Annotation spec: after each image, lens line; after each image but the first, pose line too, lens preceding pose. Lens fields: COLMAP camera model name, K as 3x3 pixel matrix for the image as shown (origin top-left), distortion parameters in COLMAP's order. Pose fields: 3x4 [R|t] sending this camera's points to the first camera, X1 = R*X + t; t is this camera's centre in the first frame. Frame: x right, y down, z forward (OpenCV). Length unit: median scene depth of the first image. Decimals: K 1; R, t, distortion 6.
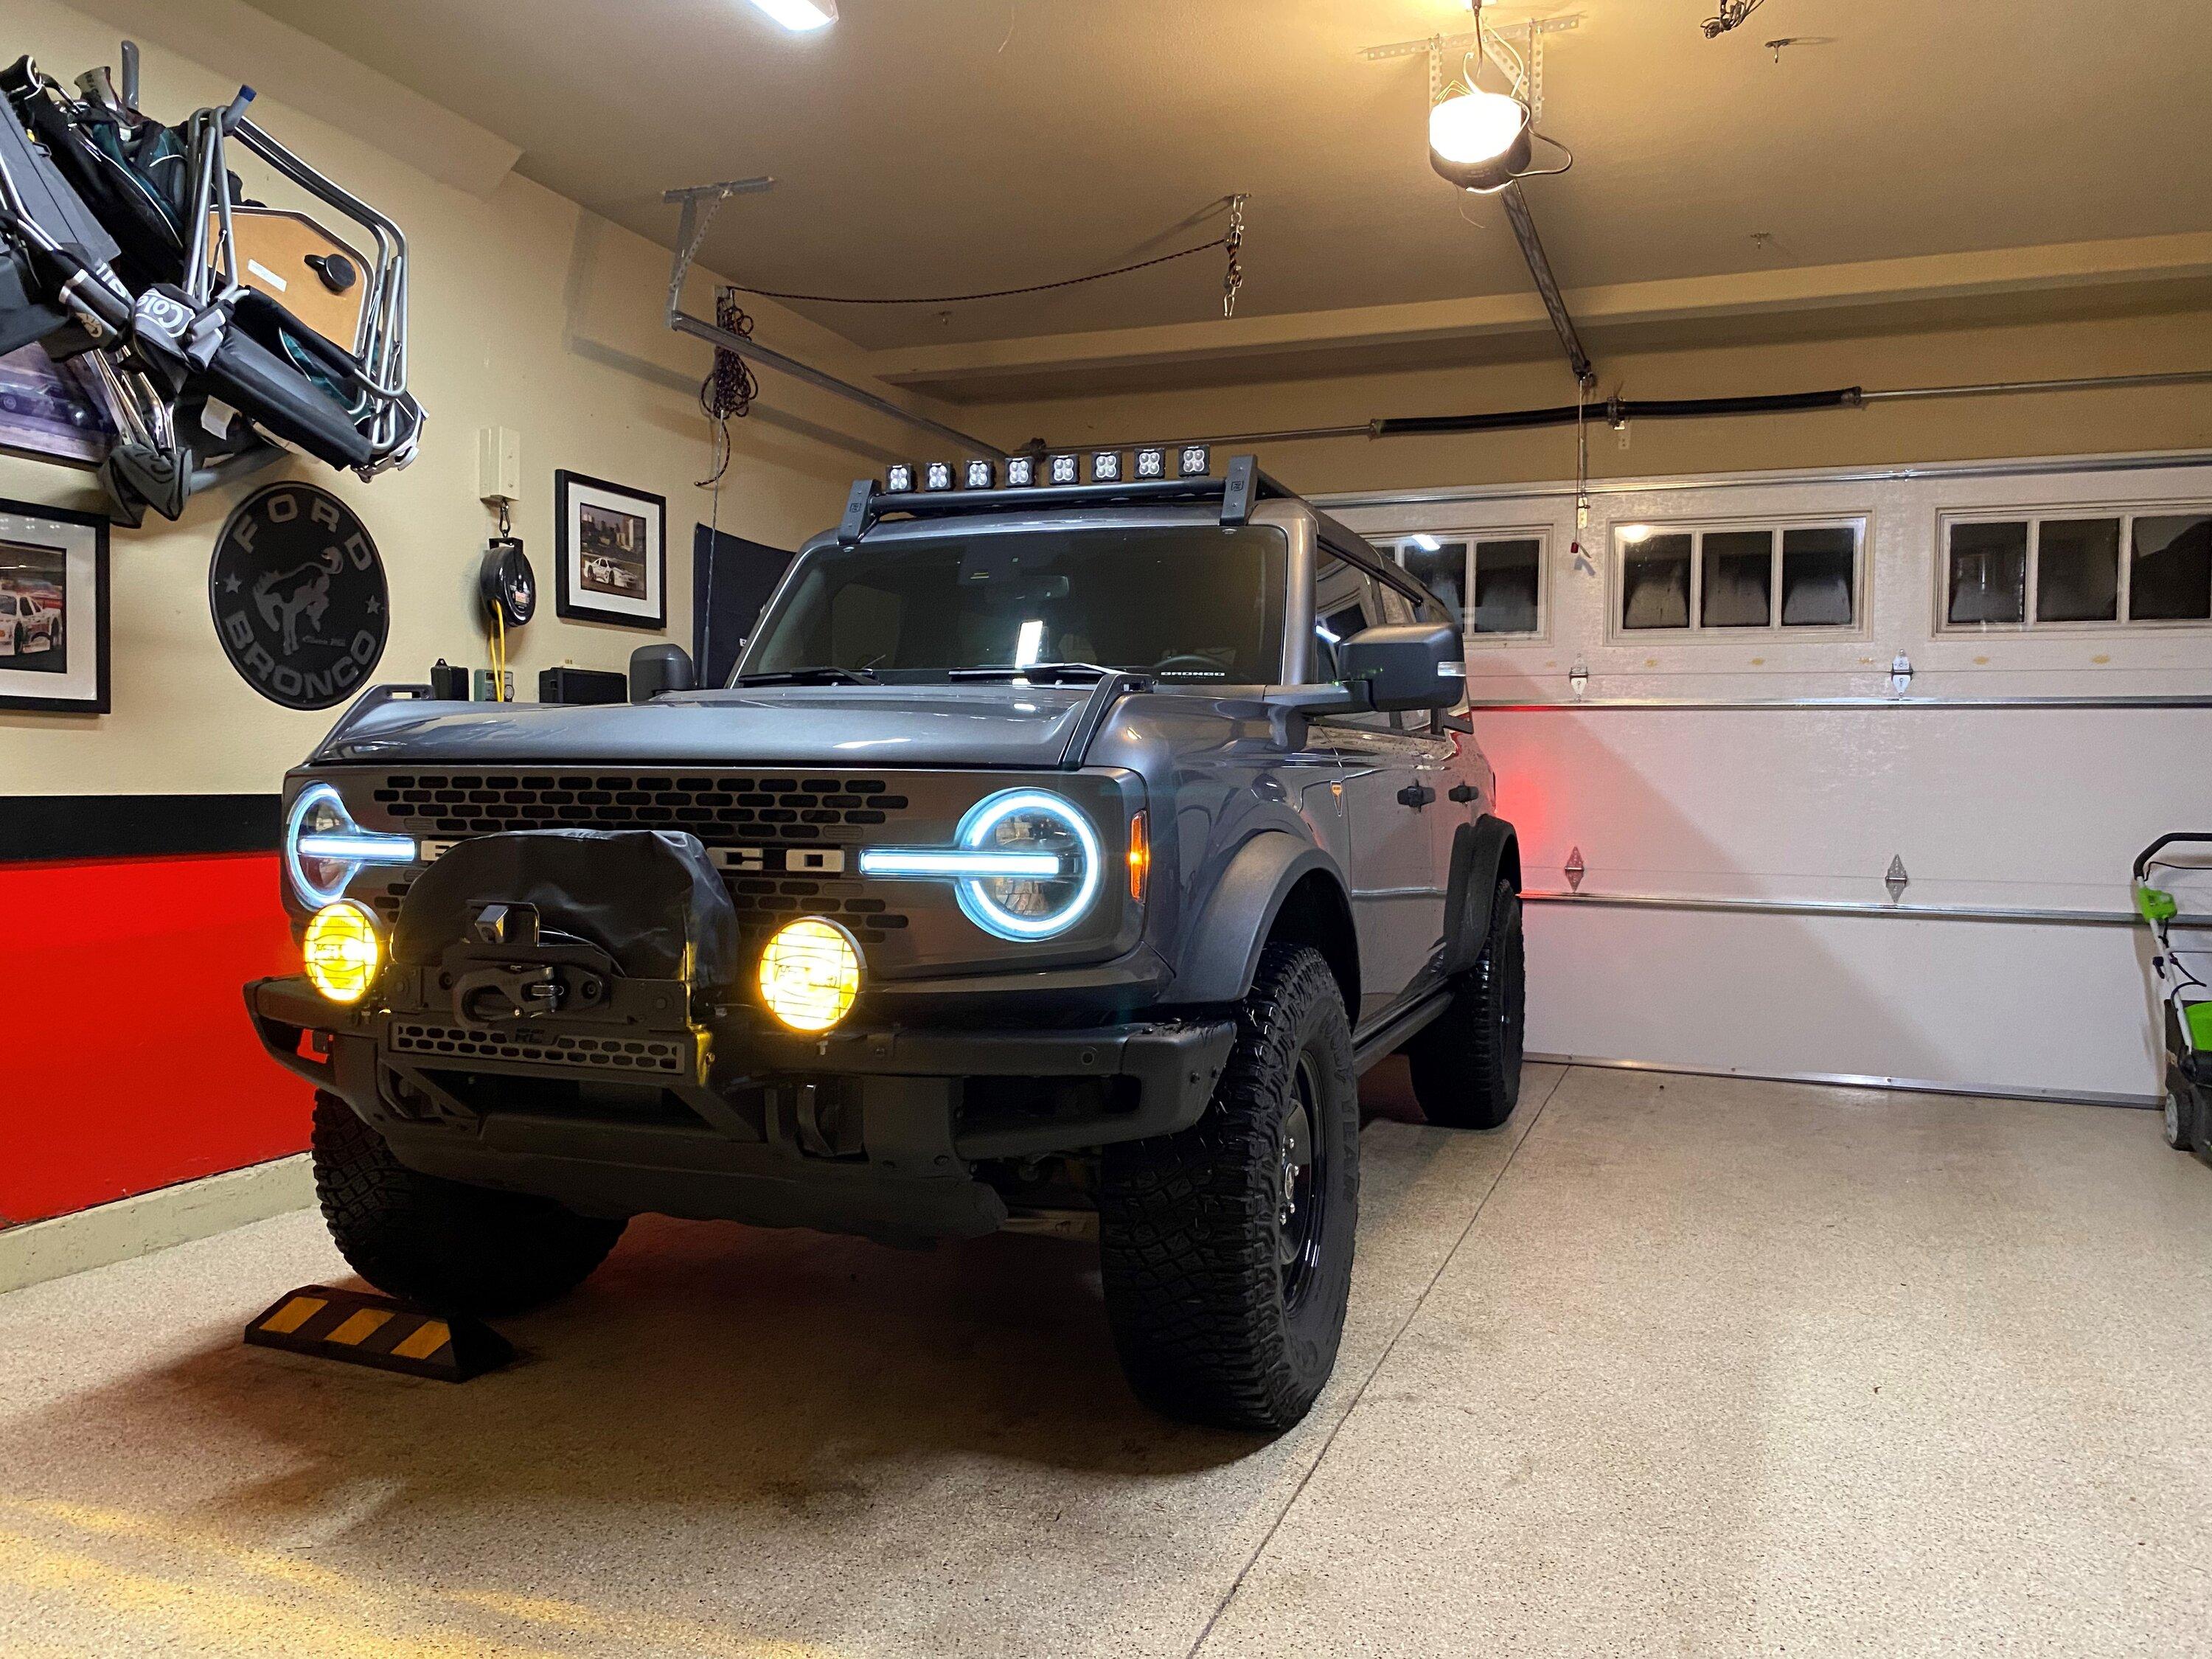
lens RADIAL K [[1666.3, 0, 1092.6], [0, 1666.3, 830.1], [0, 0, 1]] dist [0.040939, -0.056475]
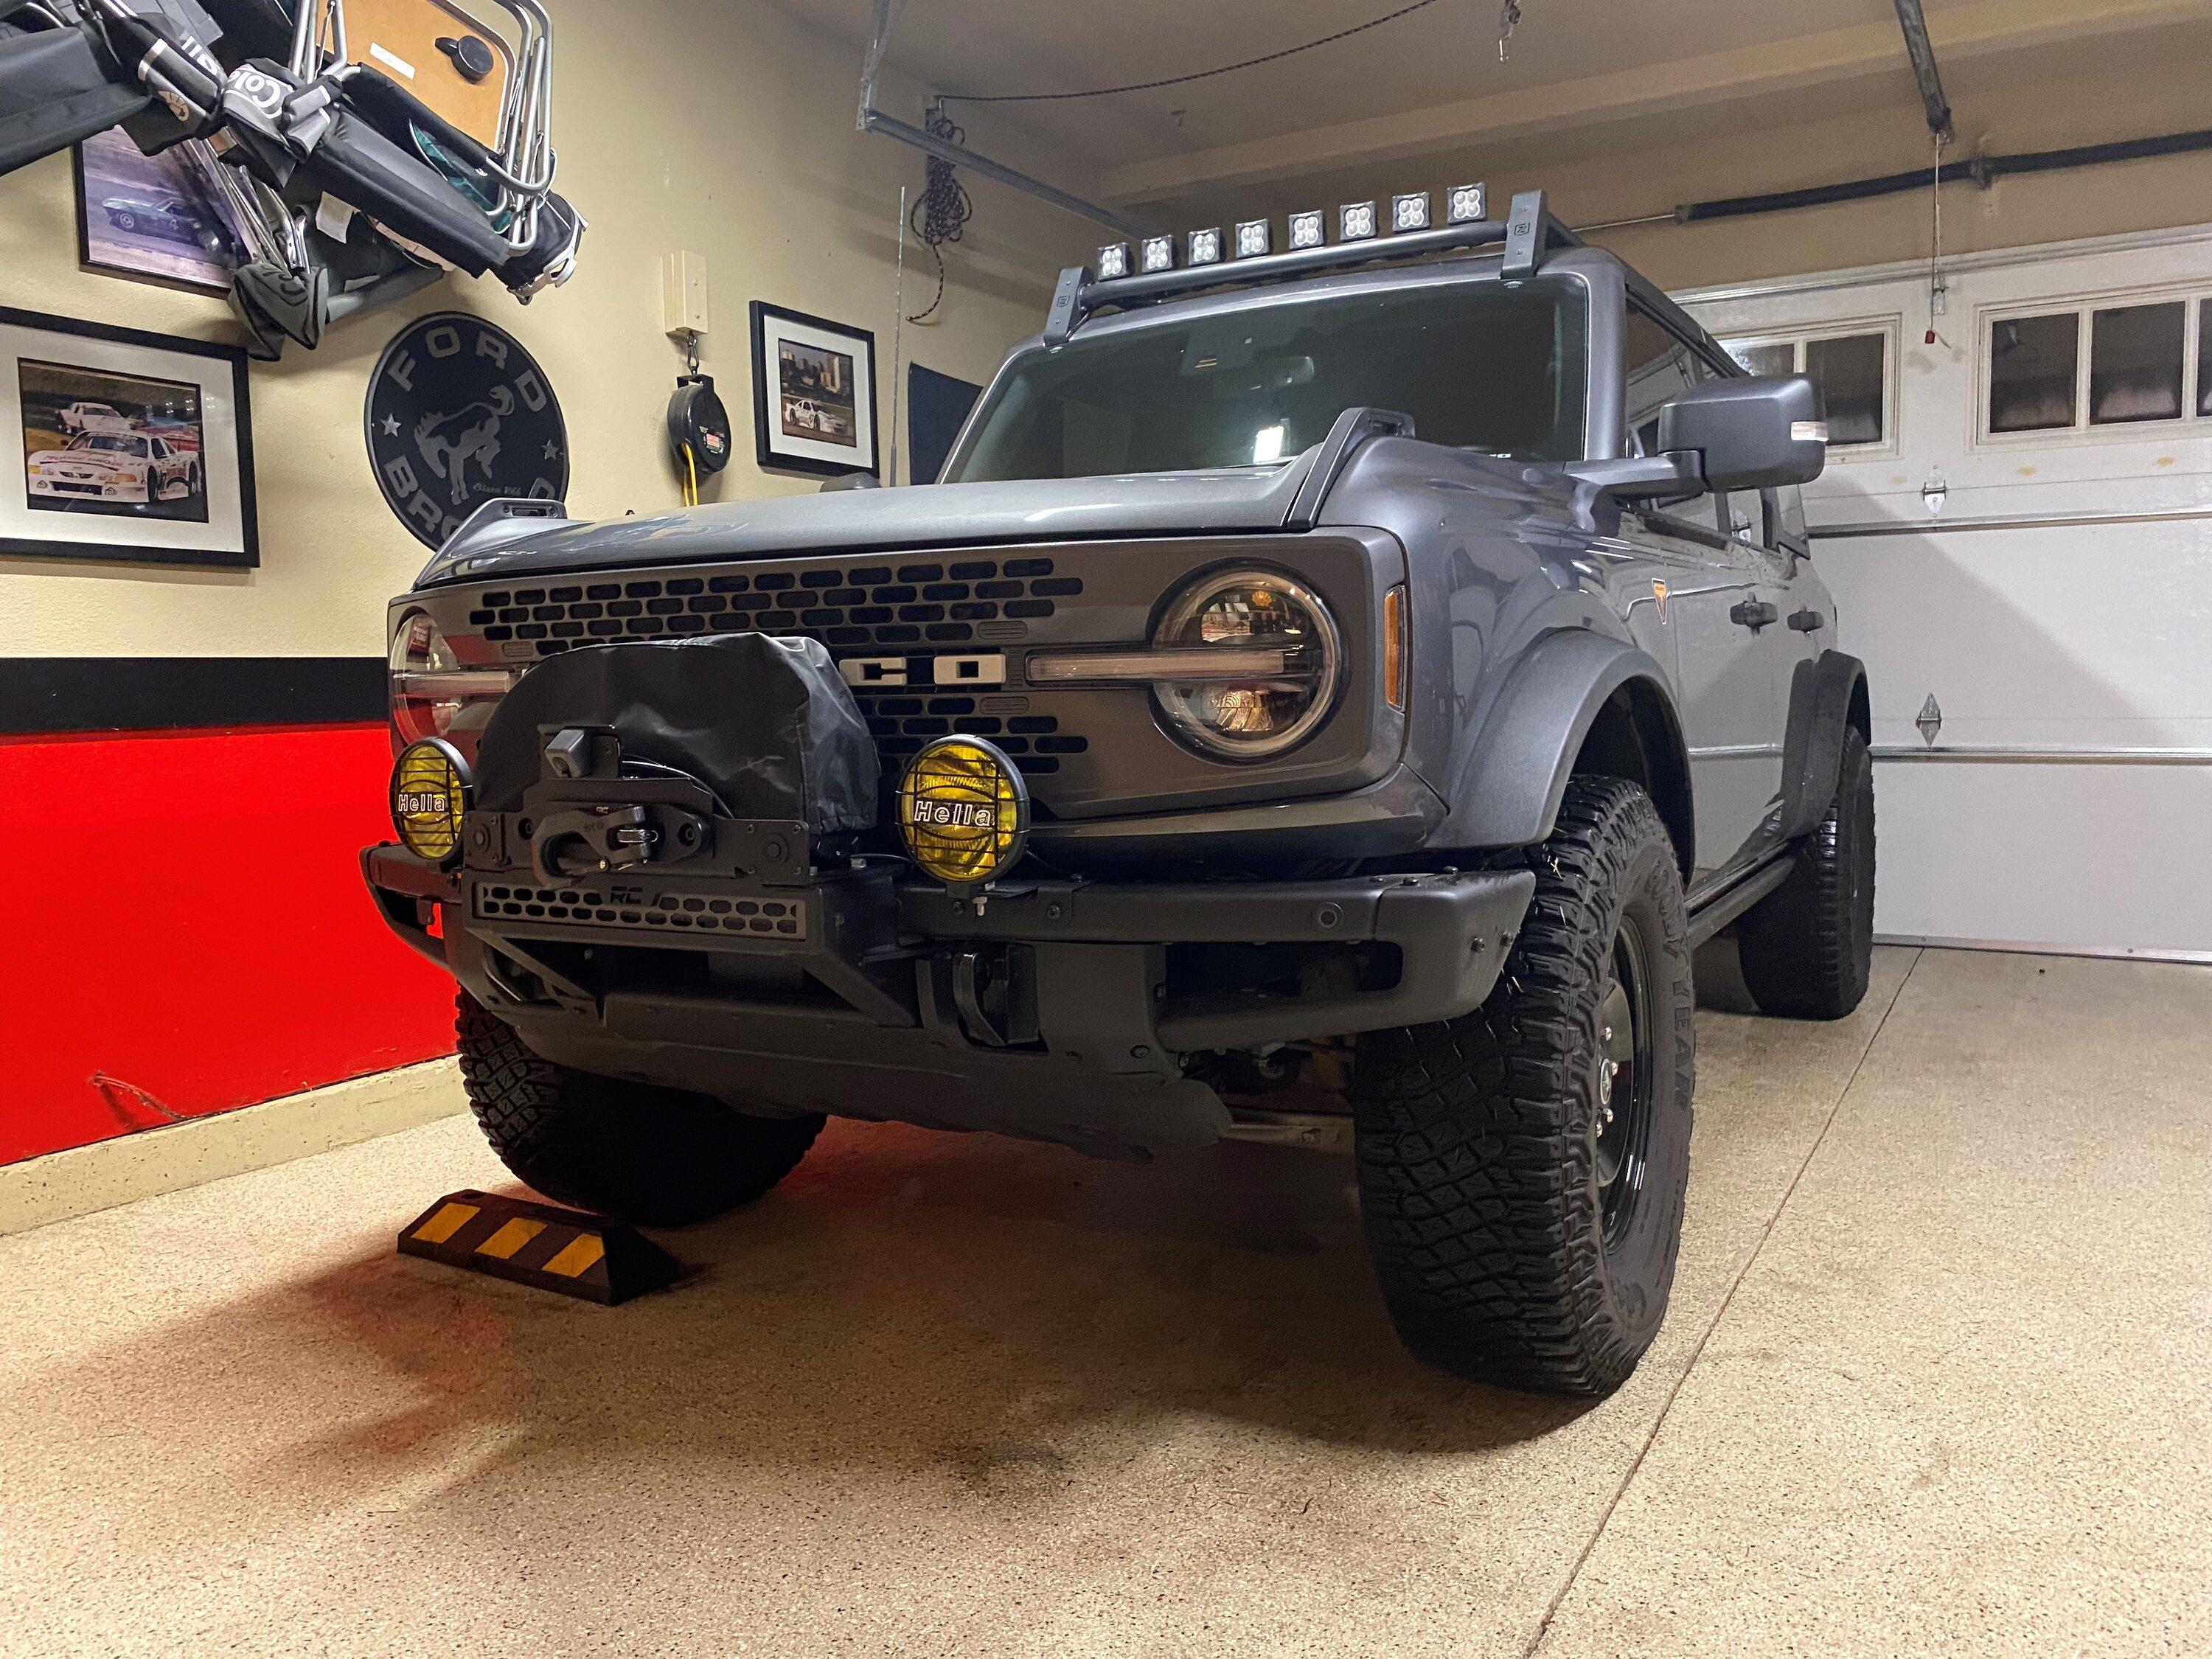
lens RADIAL K [[1666.3, 0, 1100.8], [0, 1666.3, 830.2], [0, 0, 1]] dist [0.040939, -0.056475]
pose [[0.987051, -0.019039, -0.159271, 0.012635], [0.028715, 0.997864, 0.058671, 0.041355], [0.157813, -0.062485, 0.985490, 0.202437]]
